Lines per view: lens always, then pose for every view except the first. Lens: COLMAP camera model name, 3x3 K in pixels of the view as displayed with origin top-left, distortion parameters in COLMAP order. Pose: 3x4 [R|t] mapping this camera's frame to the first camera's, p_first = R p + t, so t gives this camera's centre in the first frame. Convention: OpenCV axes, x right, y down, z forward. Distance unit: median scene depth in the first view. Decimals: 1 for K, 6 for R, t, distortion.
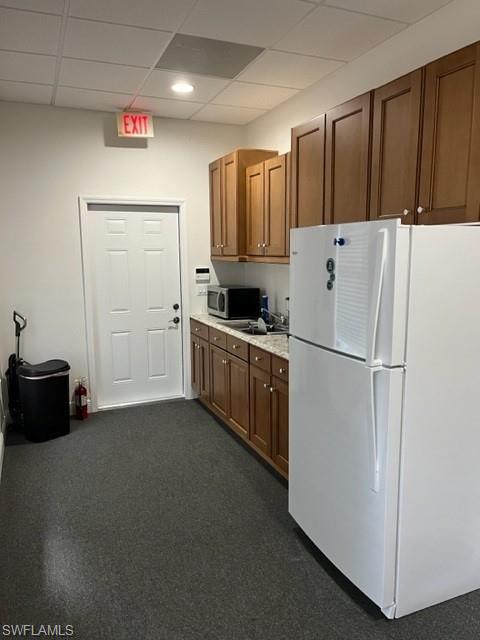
lens RADIAL K [[490.9, 0, 243.6], [0, 490.9, 322.1], [0, 0, 1]] dist [0.063199, -0.093004]
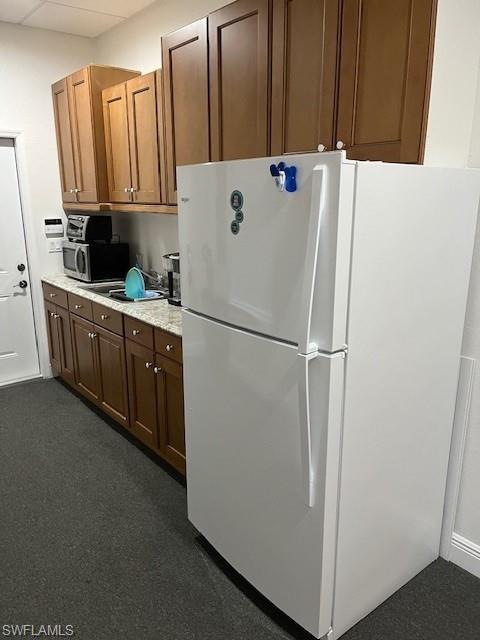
lens RADIAL K [[490.9, 0, 243.6], [0, 490.9, 322.1], [0, 0, 1]] dist [0.063199, -0.093004]
pose [[0.960928, -0.064054, 0.269285, -0.015494], [0.036461, 0.993671, 0.106250, -0.019574], [-0.274386, -0.092280, 0.957182, 0.147858]]
